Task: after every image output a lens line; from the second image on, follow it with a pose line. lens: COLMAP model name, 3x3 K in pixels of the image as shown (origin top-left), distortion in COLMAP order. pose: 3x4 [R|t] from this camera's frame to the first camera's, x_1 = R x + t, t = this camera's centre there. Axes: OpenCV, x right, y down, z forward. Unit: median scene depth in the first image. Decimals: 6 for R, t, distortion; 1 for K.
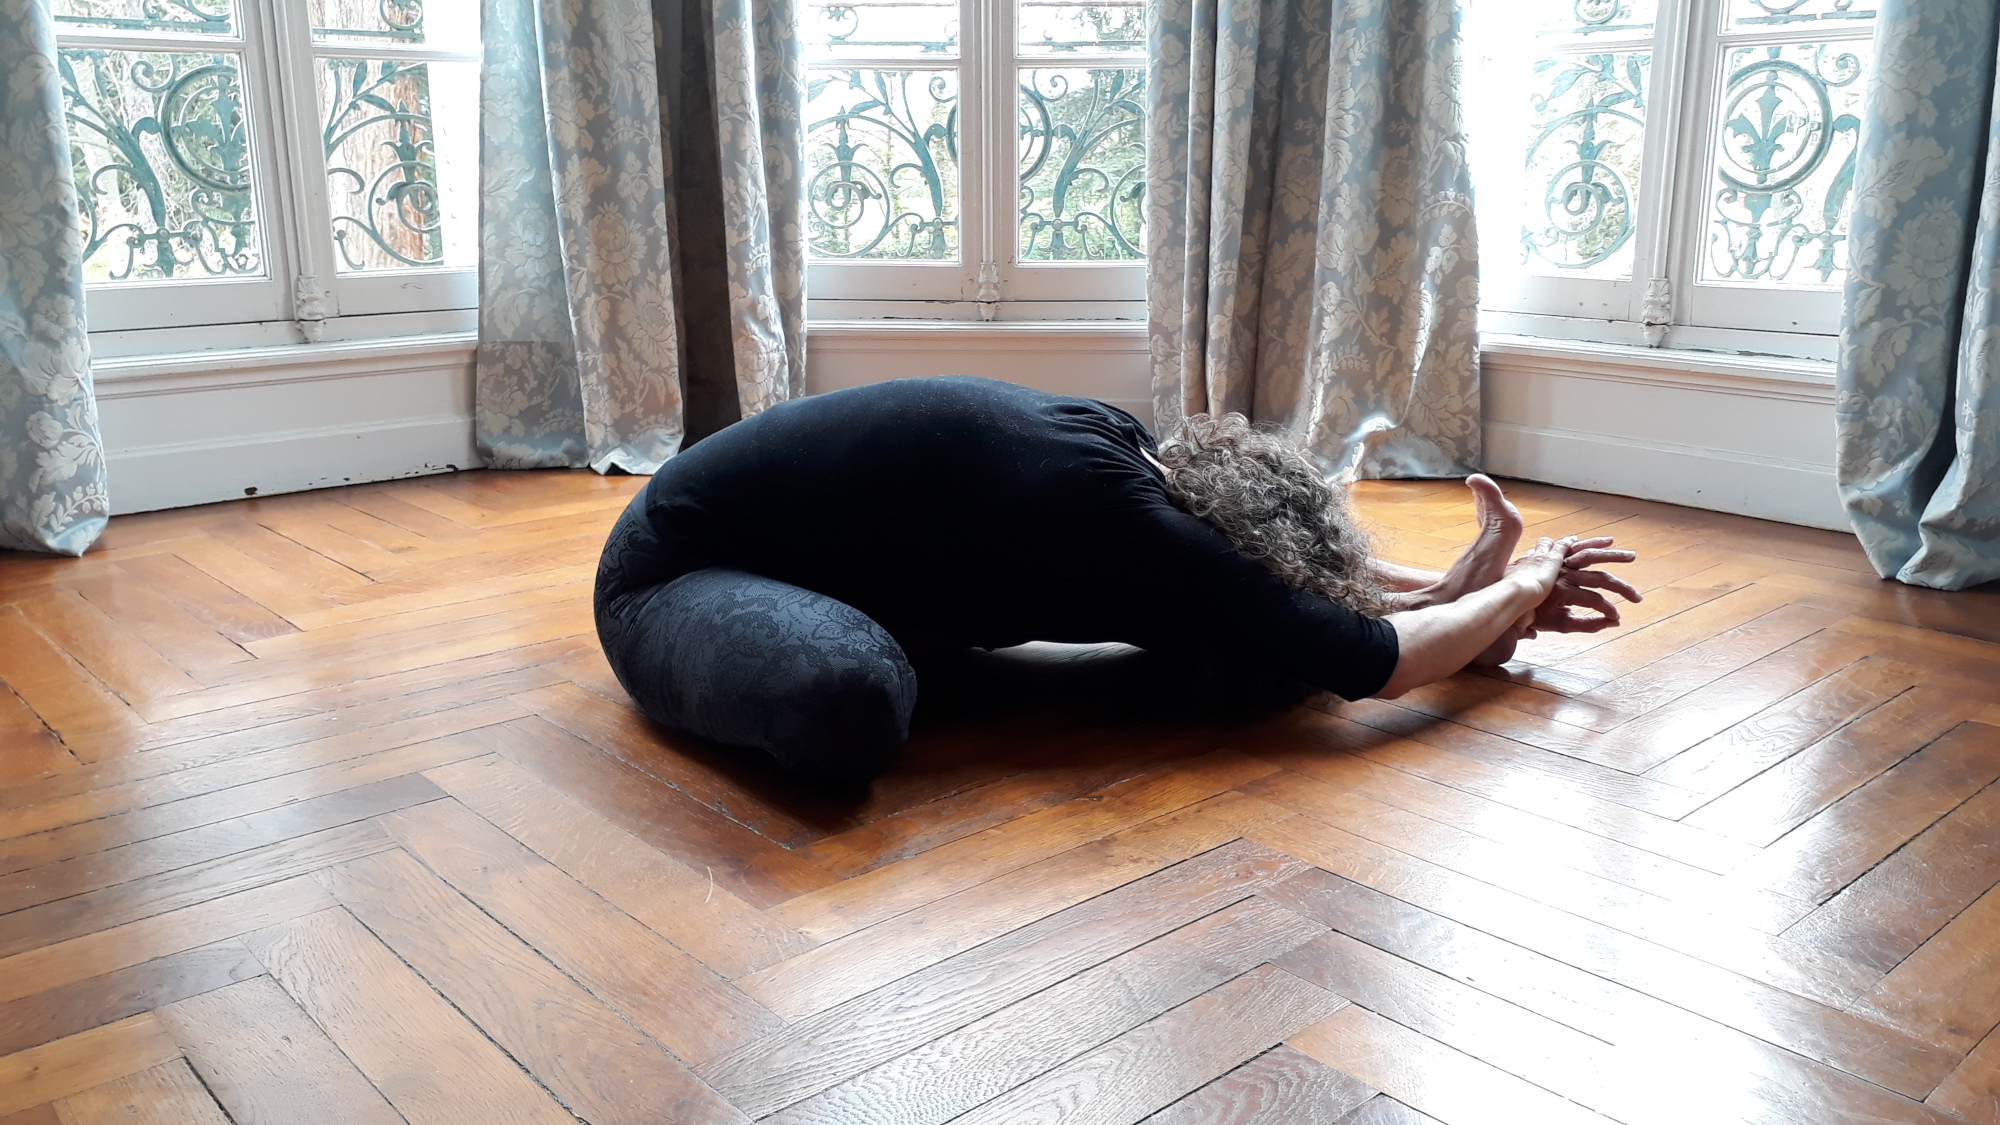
lens RADIAL K [[1592.3, 0, 1025.1], [0, 1592.3, 579.1], [0, 0, 1]] dist [0.068899, -0.119990]
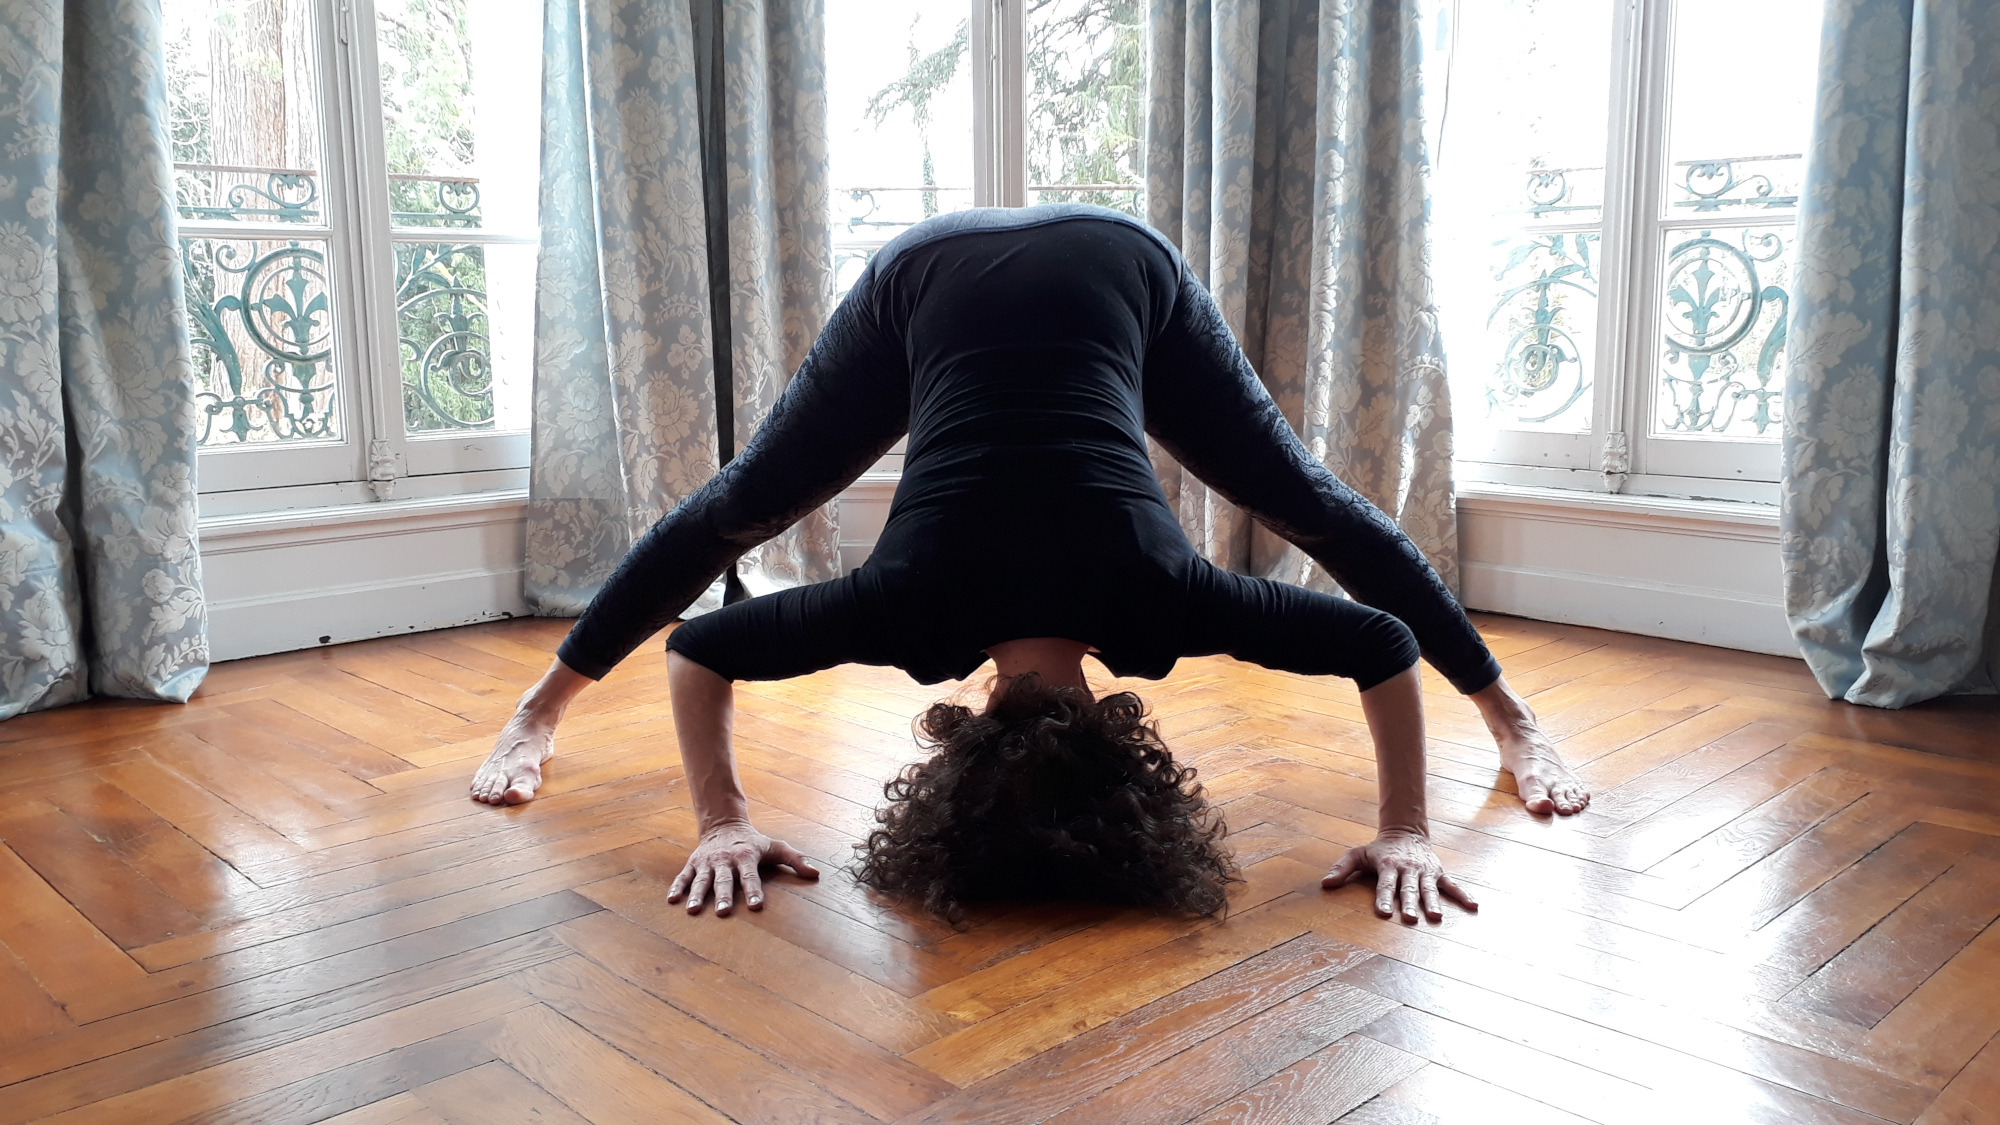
lens RADIAL K [[1592.3, 0, 1022.3], [0, 1592.3, 562.4], [0, 0, 1]] dist [0.068899, -0.119990]
pose [[0.999342, -0.011769, 0.034318, -0.052483], [0.014956, 0.995448, -0.094125, 0.001501], [-0.033054, 0.094577, 0.994969, -0.081038]]
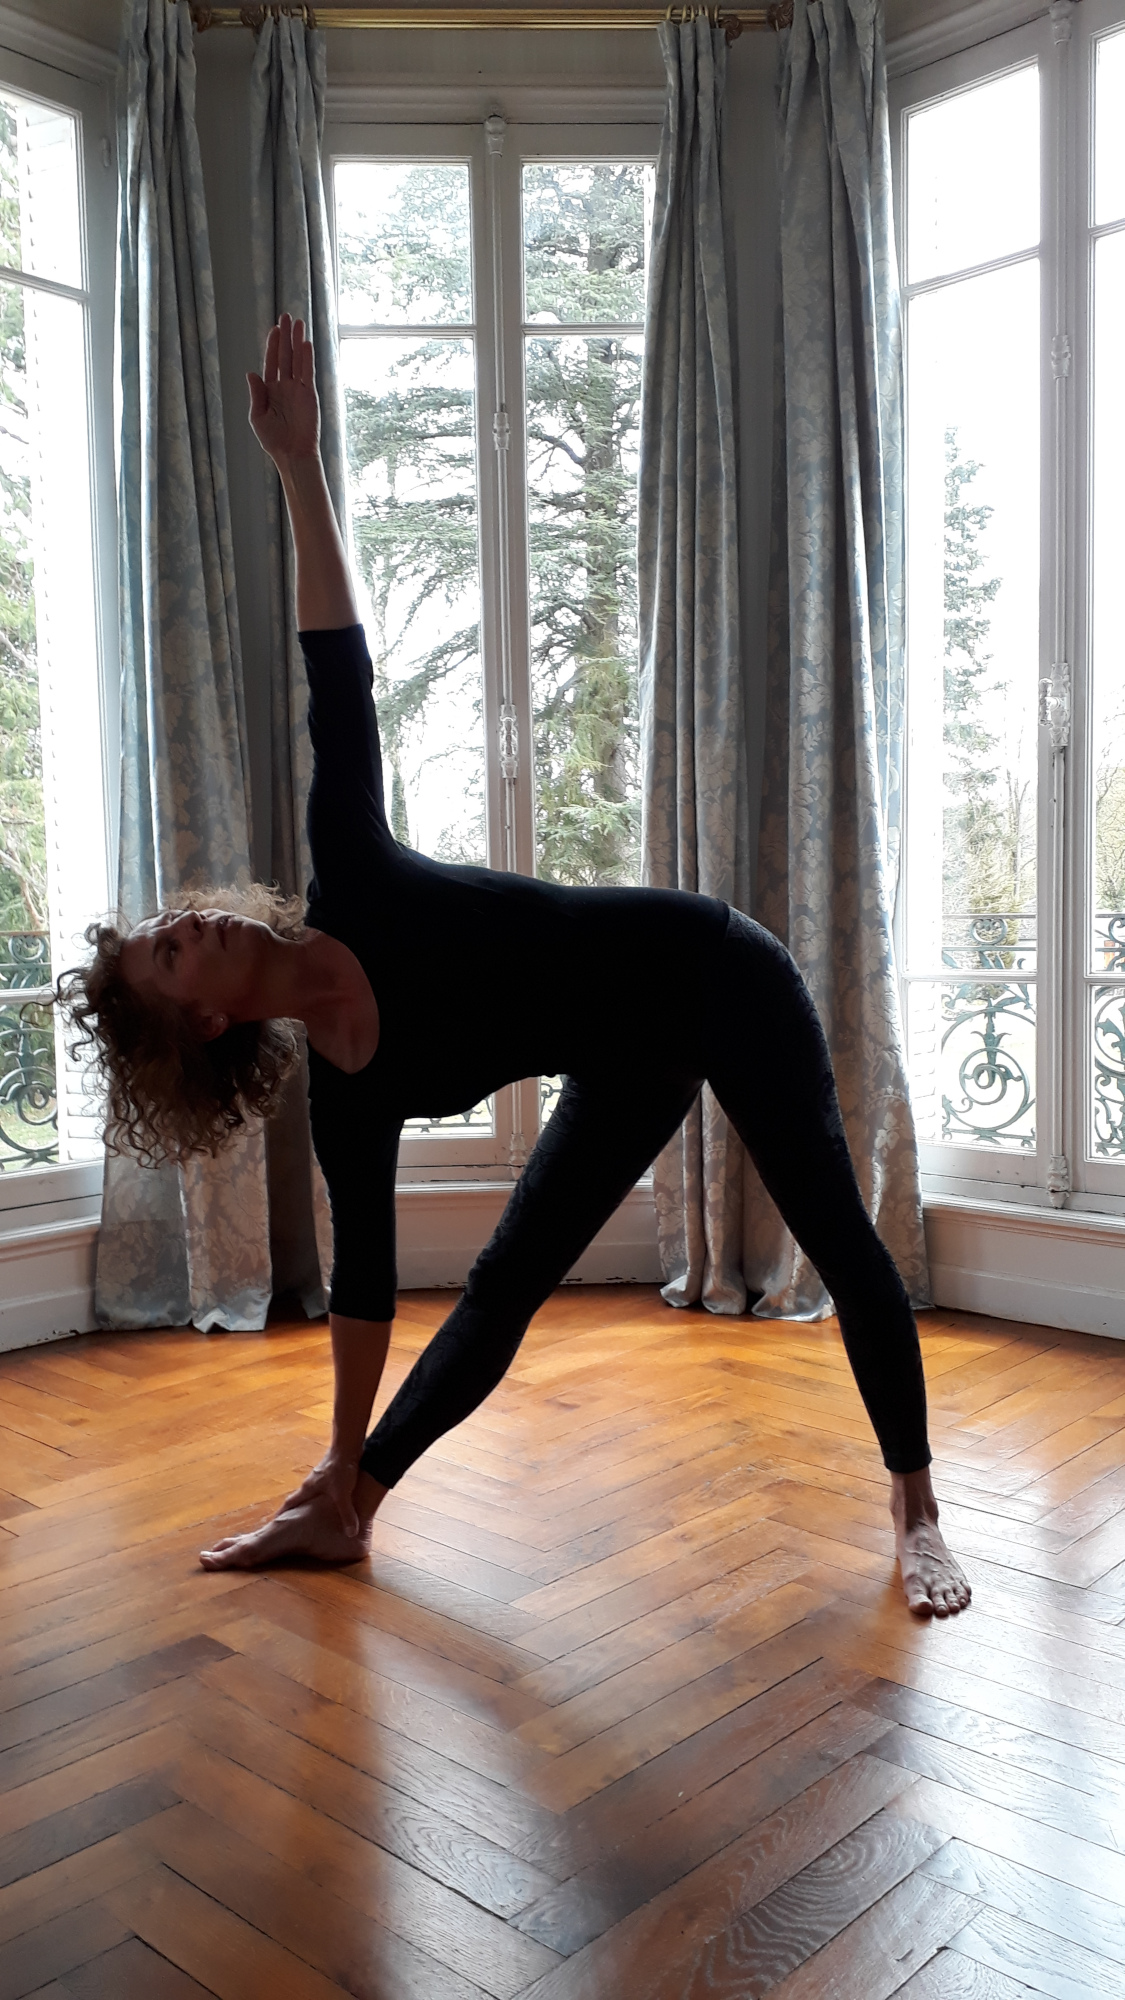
lens RADIAL K [[1592.3, 0, 562.0], [0, 1592.3, 997.7], [0, 0, 1]] dist [0.068899, -0.119990]
pose [[0.996527, -0.021707, 0.080393, -0.094237], [0.037404, 0.979236, -0.199243, -0.065218], [-0.074398, 0.201558, 0.976647, -0.236195]]
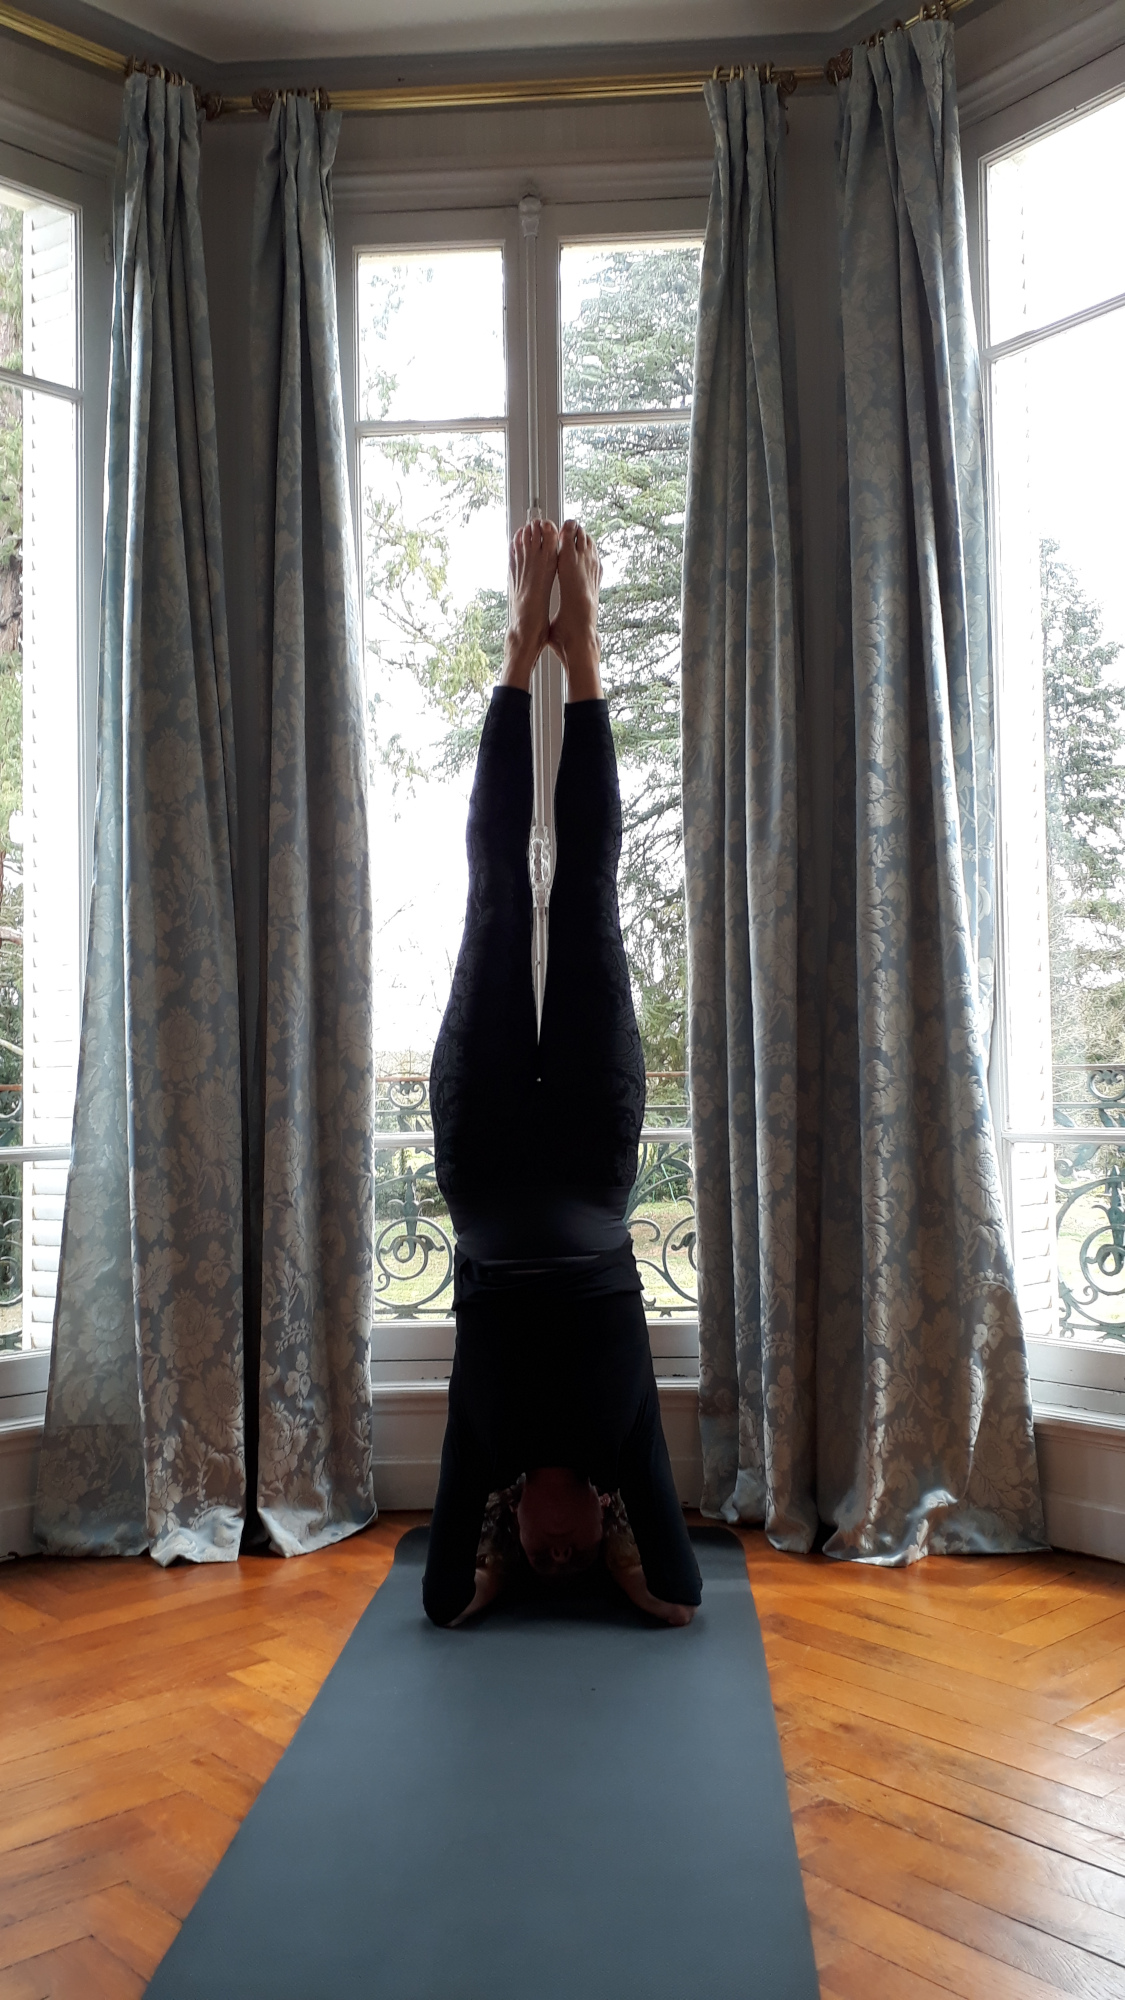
lens RADIAL K [[1592.3, 0, 568.1], [0, 1592.3, 1005.6], [0, 0, 1]] dist [0.068899, -0.119990]
pose [[0.999859, -0.016476, -0.003360, -0.003171], [0.014654, 0.951757, -0.306502, -0.087472], [0.008248, 0.306410, 0.951864, -0.052934]]
